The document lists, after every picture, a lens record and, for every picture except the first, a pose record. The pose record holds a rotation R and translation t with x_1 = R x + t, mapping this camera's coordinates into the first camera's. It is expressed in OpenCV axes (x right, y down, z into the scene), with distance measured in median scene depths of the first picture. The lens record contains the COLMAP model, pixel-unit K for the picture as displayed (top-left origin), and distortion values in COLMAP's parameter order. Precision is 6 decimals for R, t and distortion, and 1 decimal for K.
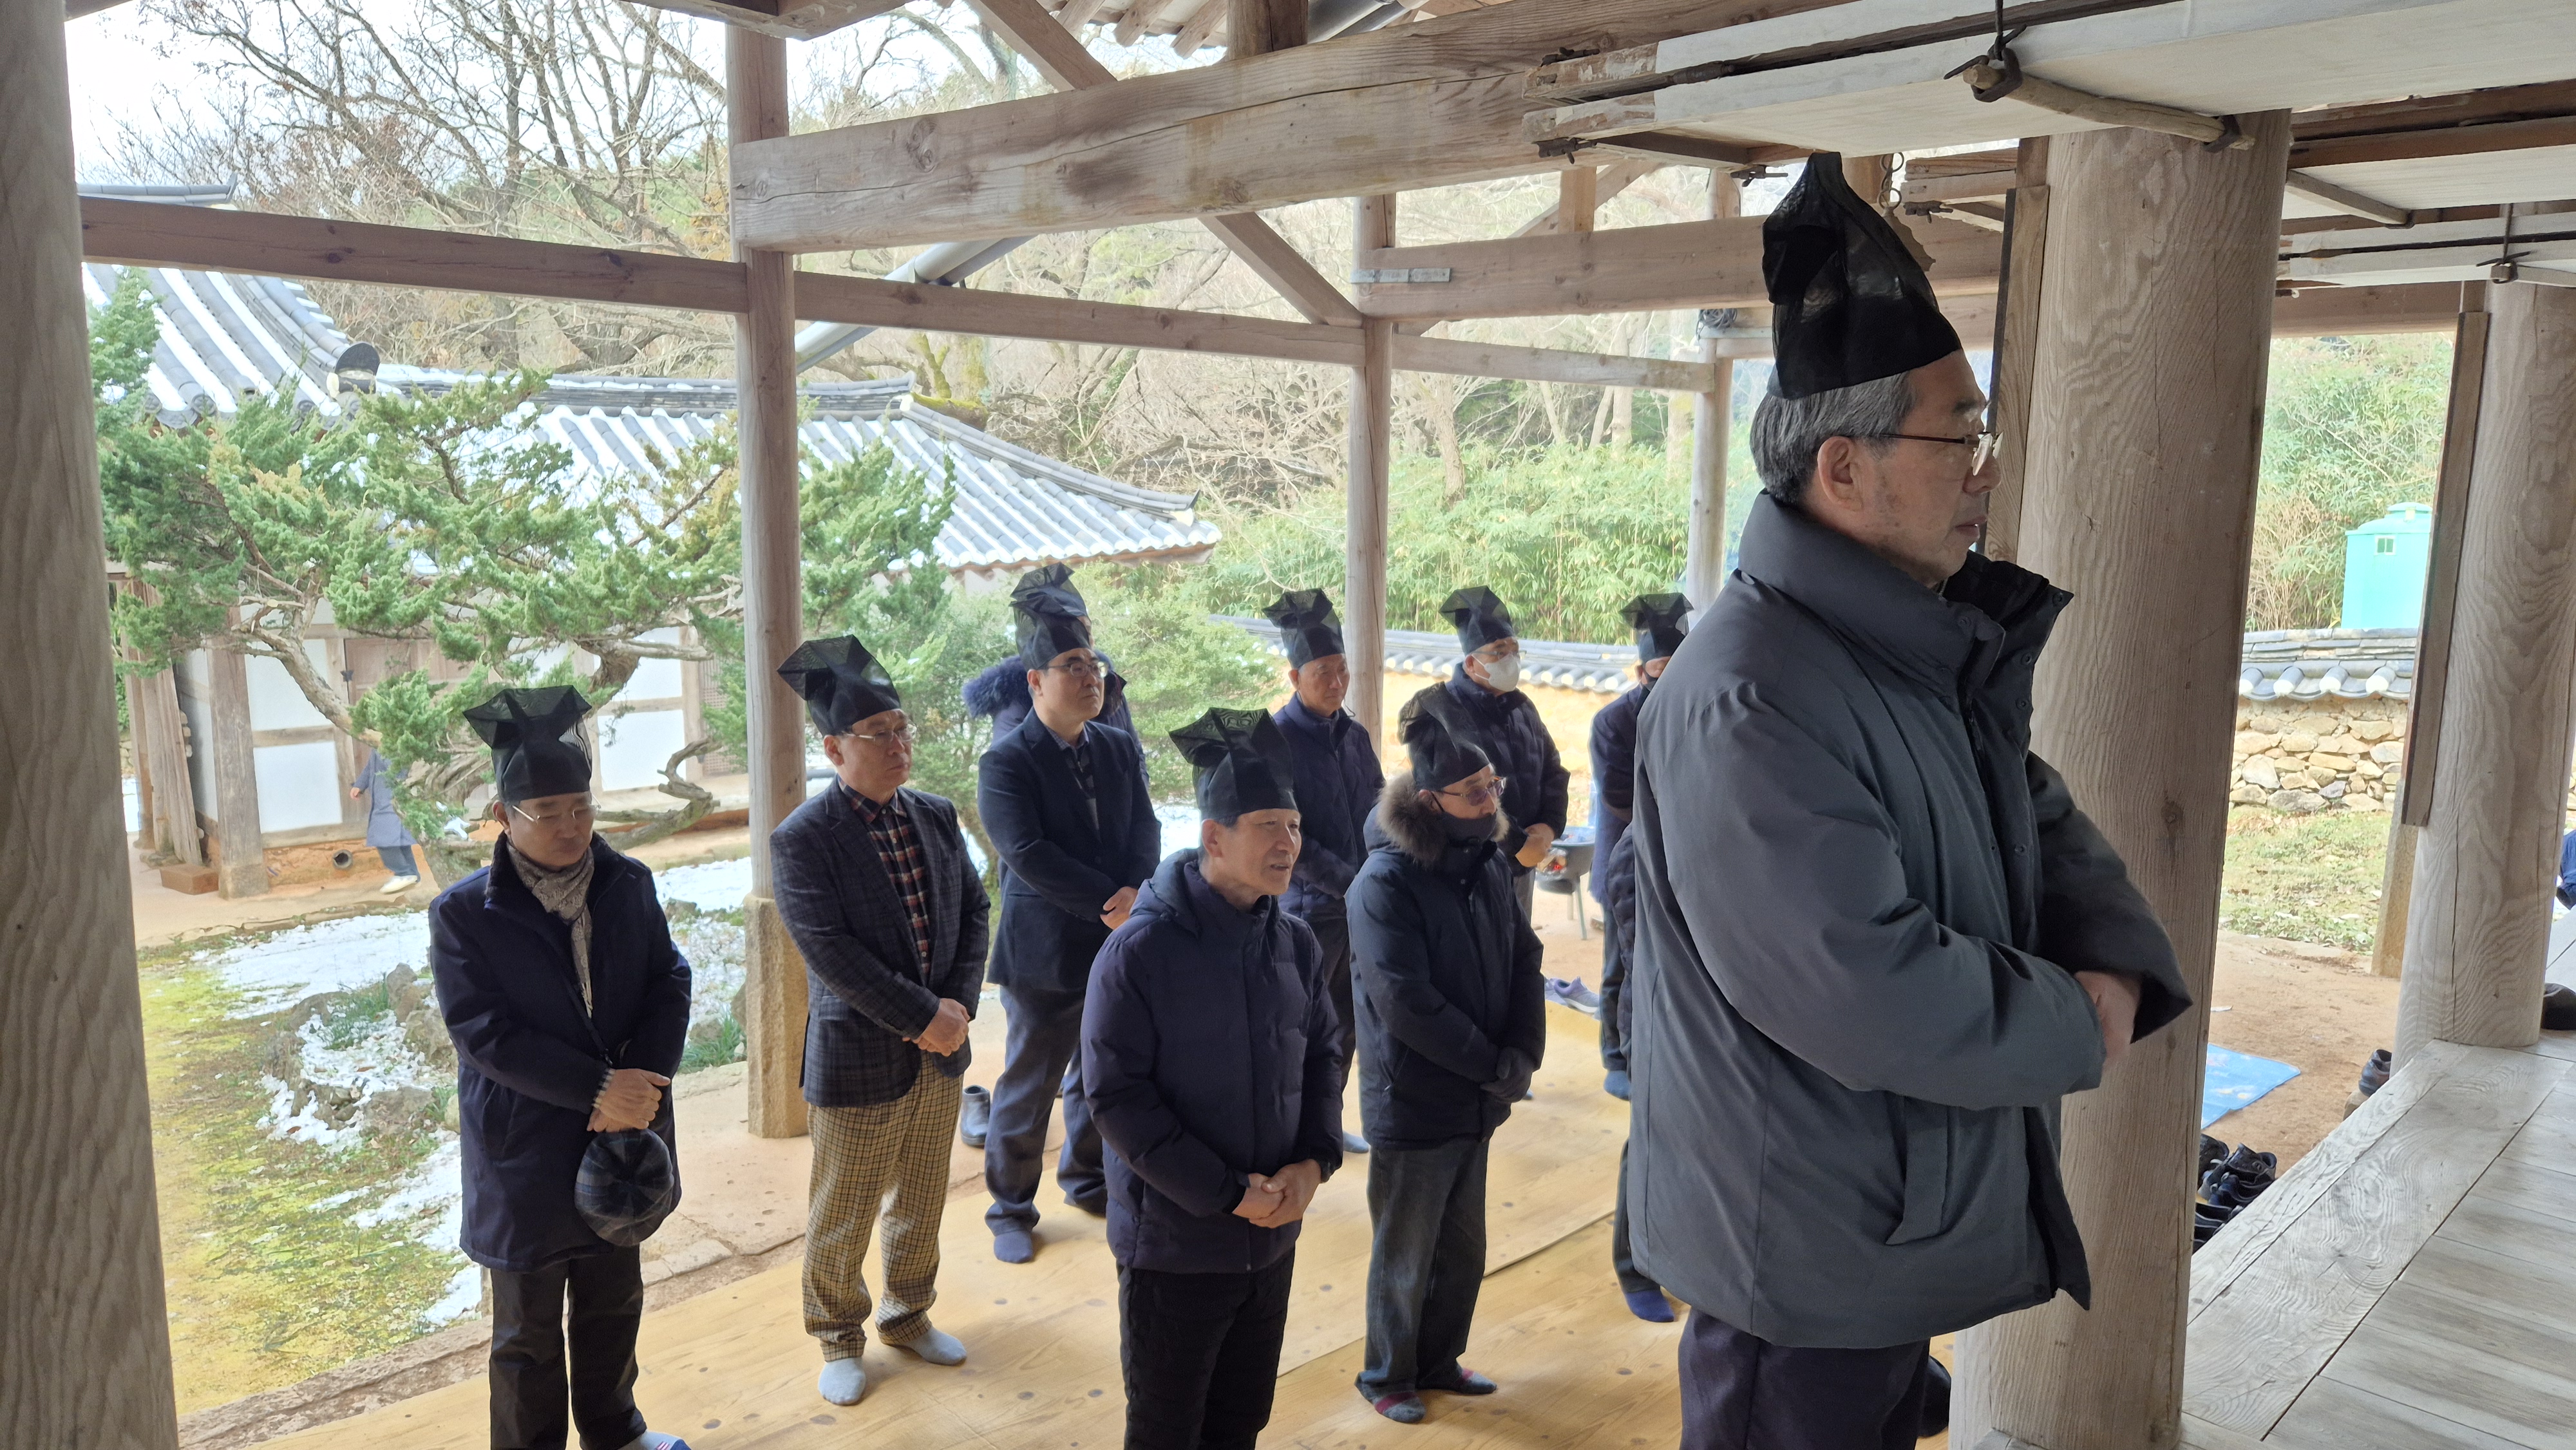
lens RADIAL K [[1722.7, 0, 1288.5], [0, 1722.7, 727.2], [0, 0, 1]] dist [0.073694, -0.055854]
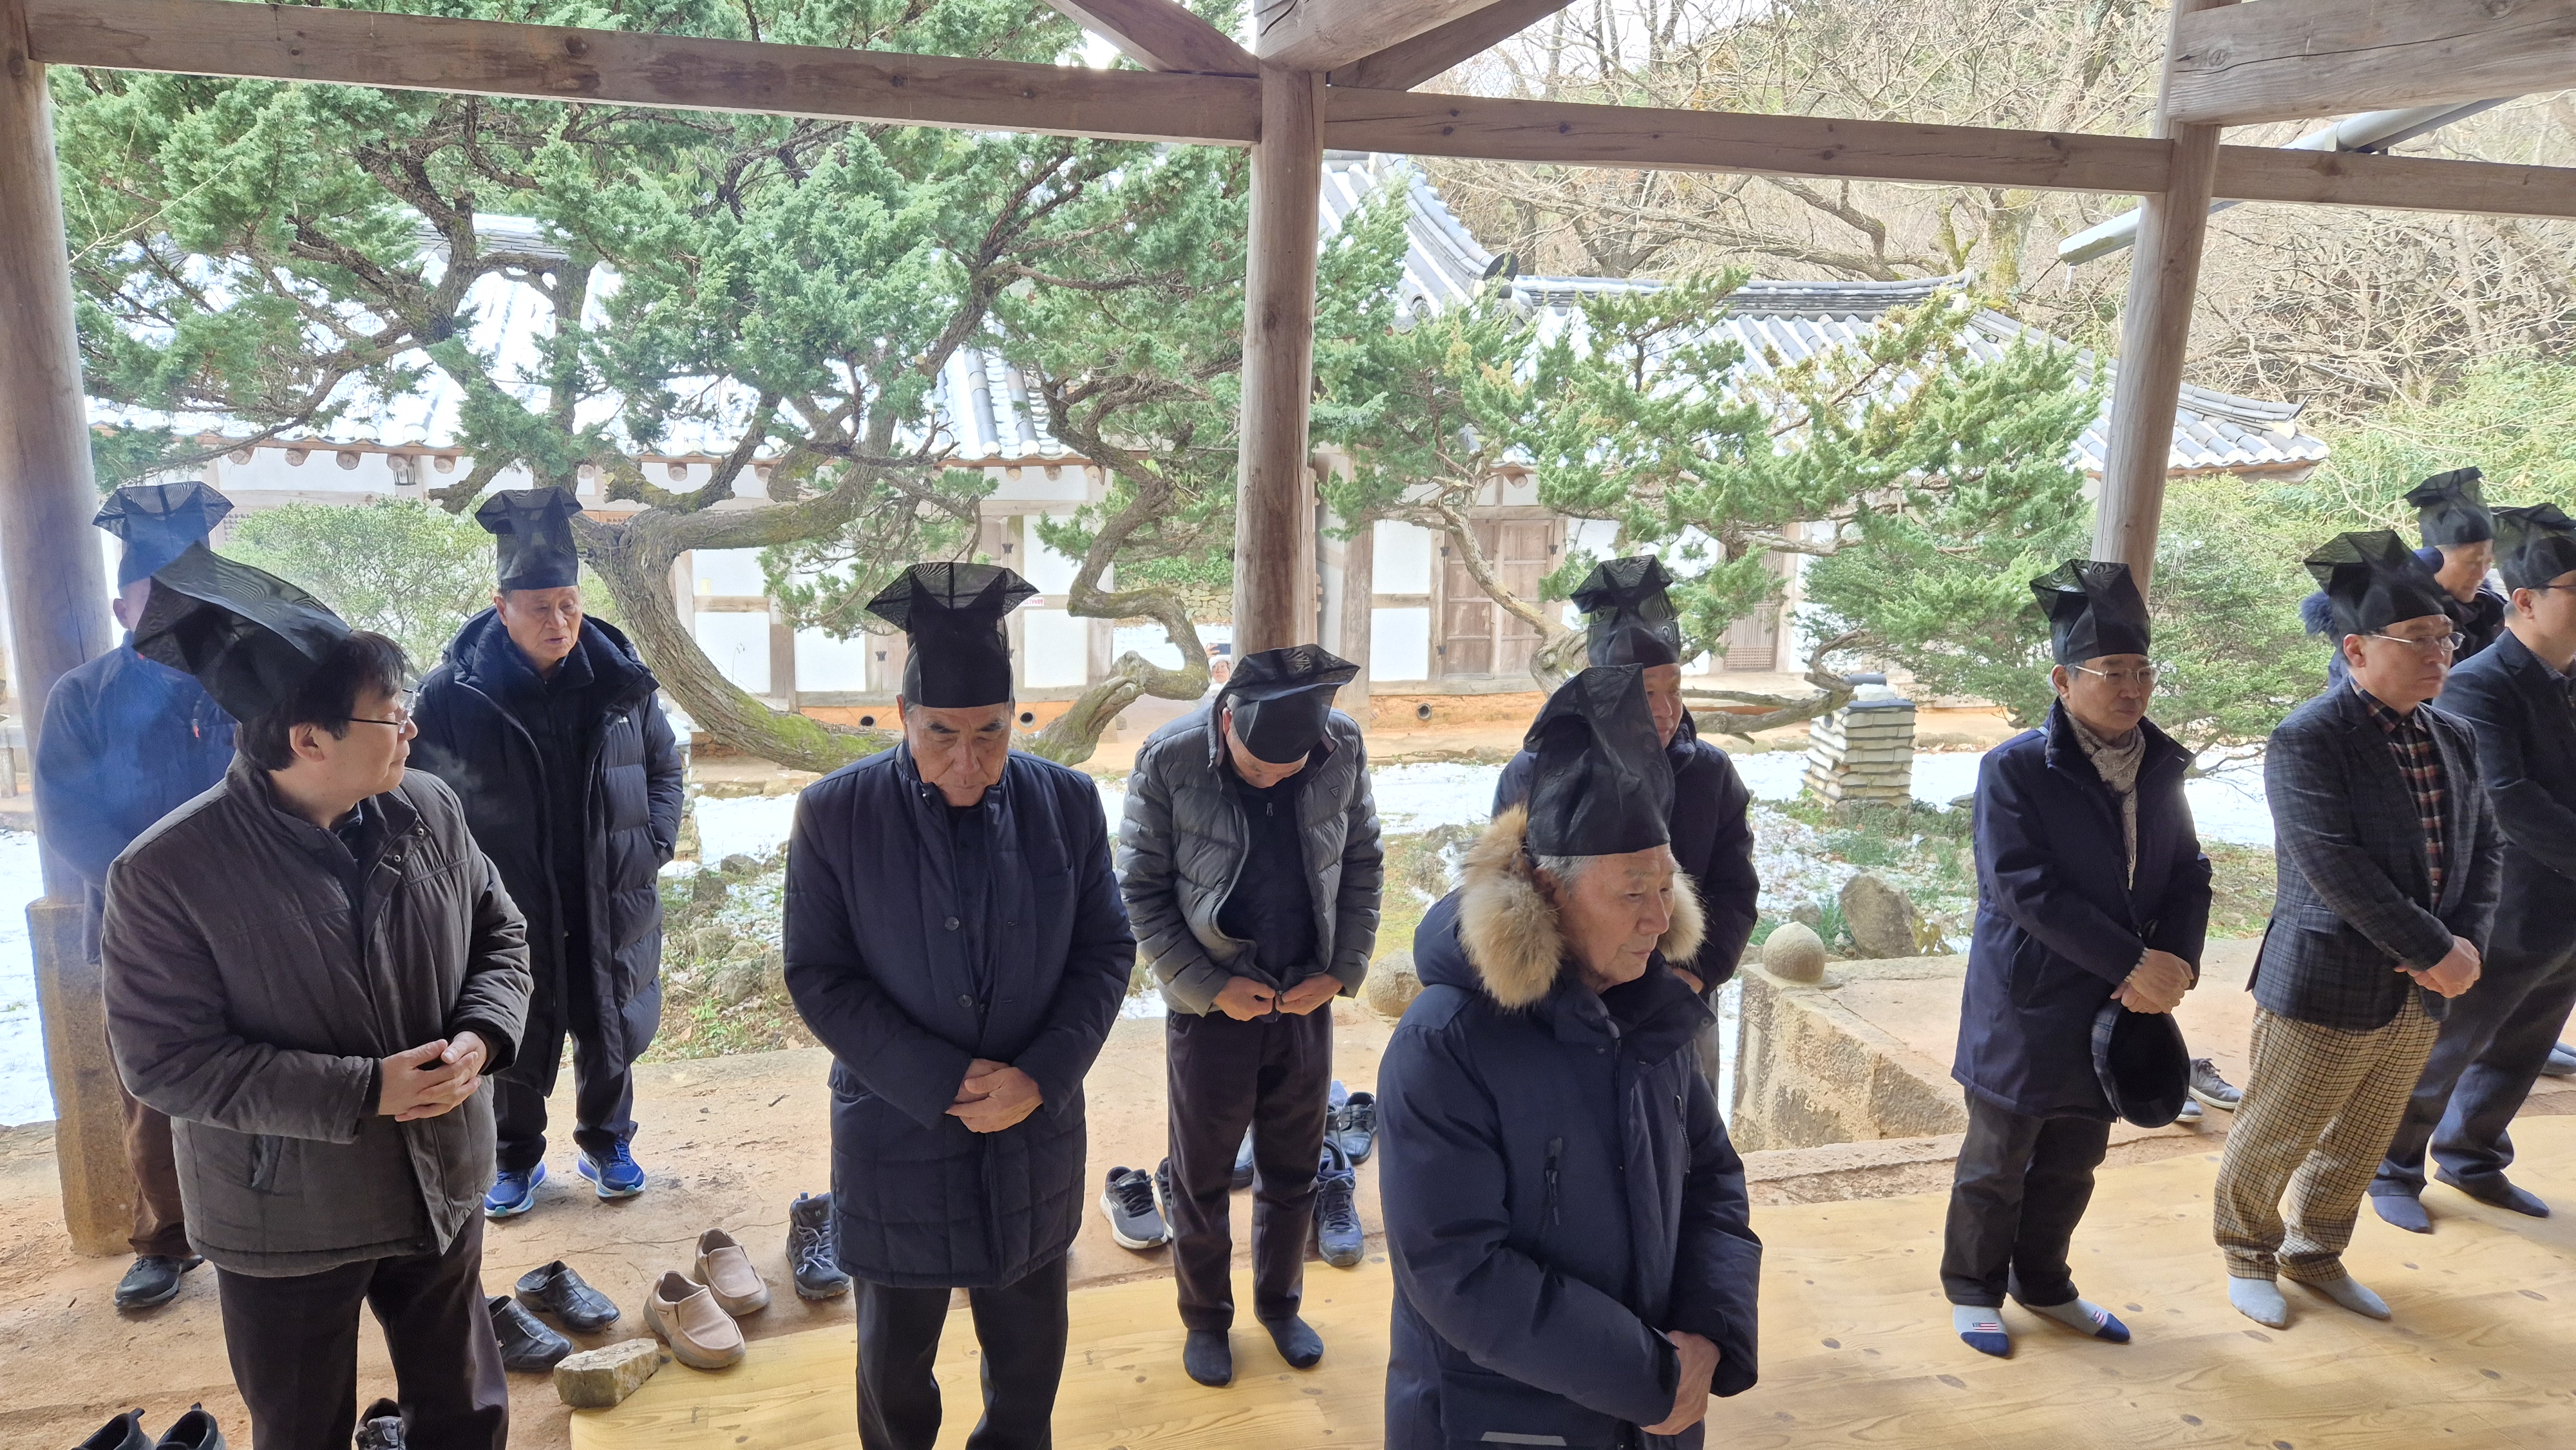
lens RADIAL K [[1722.7, 0, 1278.6], [0, 1722.7, 716.4], [0, 0, 1]] dist [0.073694, -0.055854]
pose [[0.860808, 0.115159, -0.495730, -0.201713], [-0.091856, 0.993222, 0.071223, 0.023529], [0.500572, -0.015774, 0.865551, -0.082309]]
